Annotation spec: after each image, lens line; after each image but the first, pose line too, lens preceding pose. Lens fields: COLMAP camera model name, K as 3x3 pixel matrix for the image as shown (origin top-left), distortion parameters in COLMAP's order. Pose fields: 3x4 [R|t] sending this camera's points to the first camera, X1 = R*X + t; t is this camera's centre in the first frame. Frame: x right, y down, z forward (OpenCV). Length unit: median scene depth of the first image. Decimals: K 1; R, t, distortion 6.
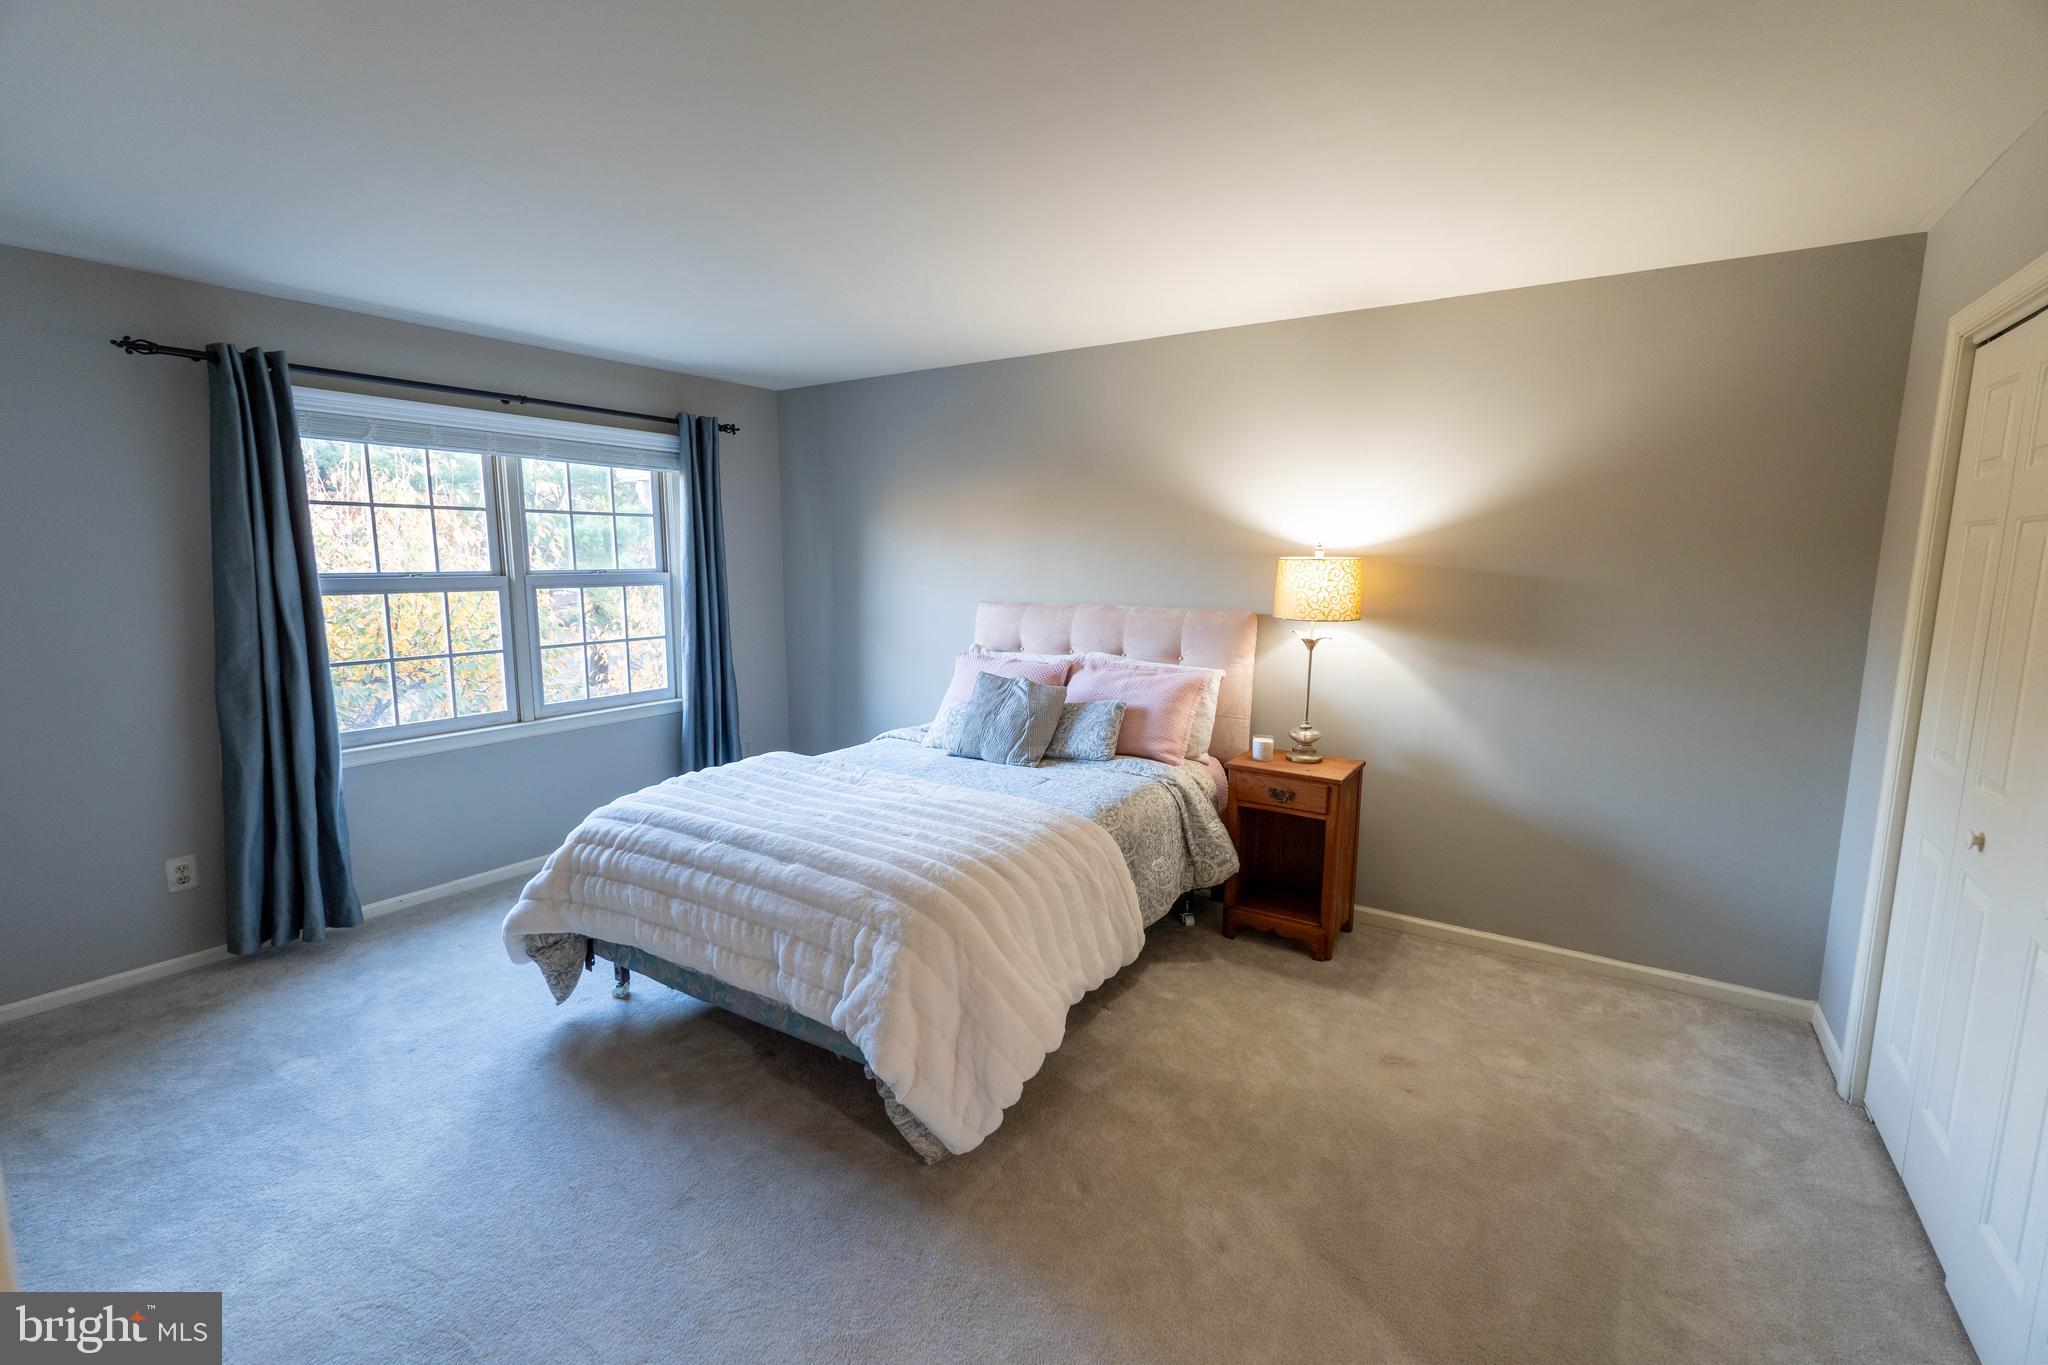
lens RADIAL K [[901.5, 0, 1024.0], [0, 901.5, 682.5], [0, 0, 1]] dist [0.000068, -0.000130]
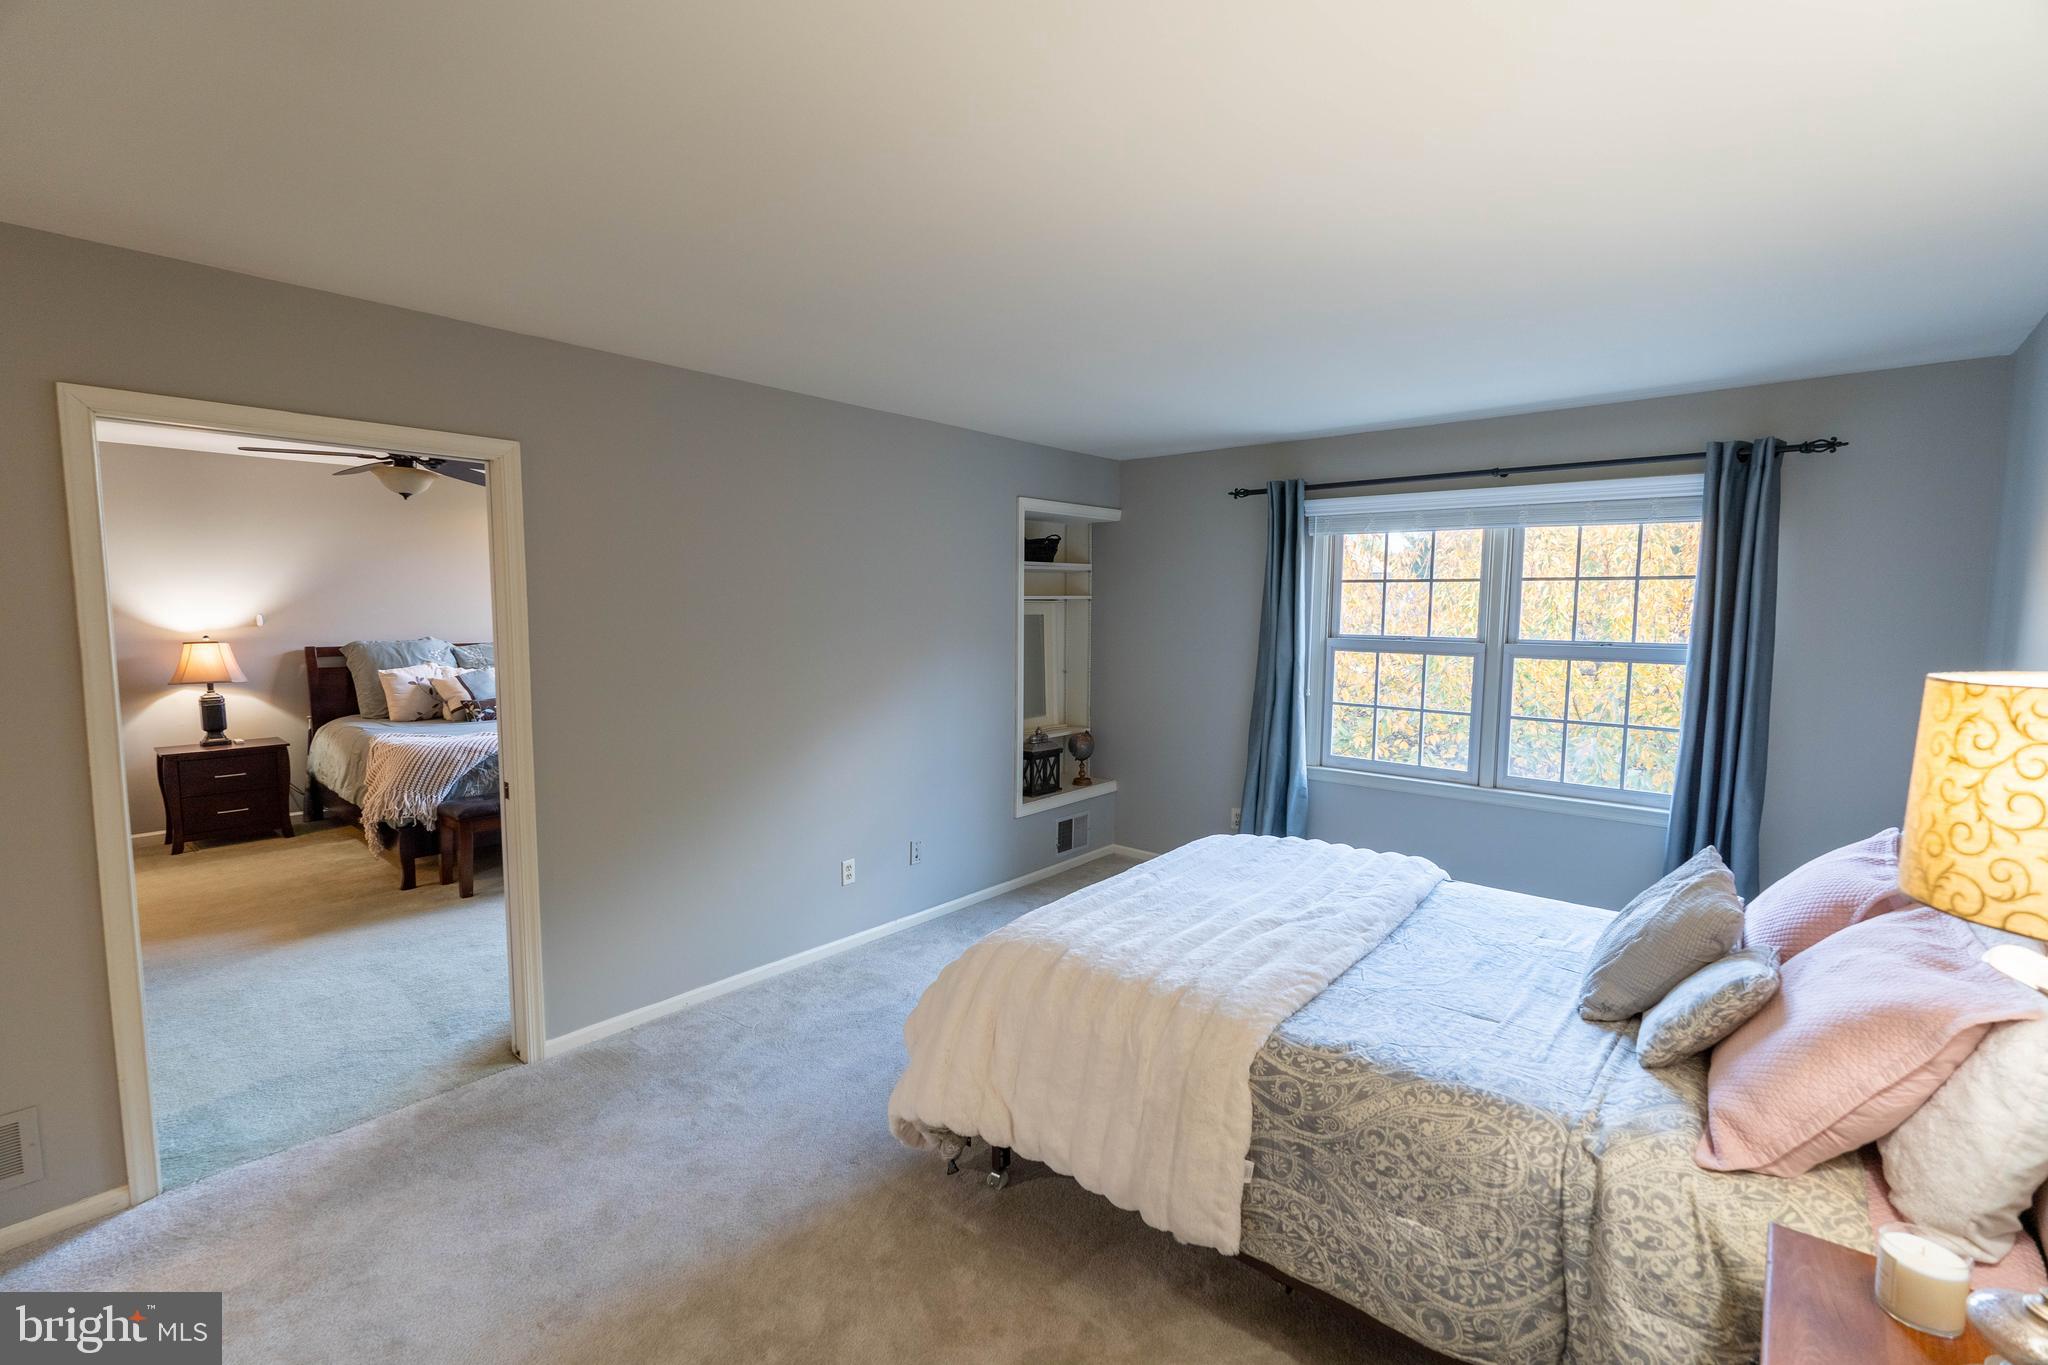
lens RADIAL K [[899.0, 0, 1024.0], [0, 899.0, 682.5], [0, 0, 1]] dist [-0.000928, -0.000020]
pose [[-0.113359, 0.082904, -0.990089, 0.517471], [-0.147932, 0.983997, 0.099331, -0.100544], [0.982480, 0.157726, -0.099280, 0.604922]]
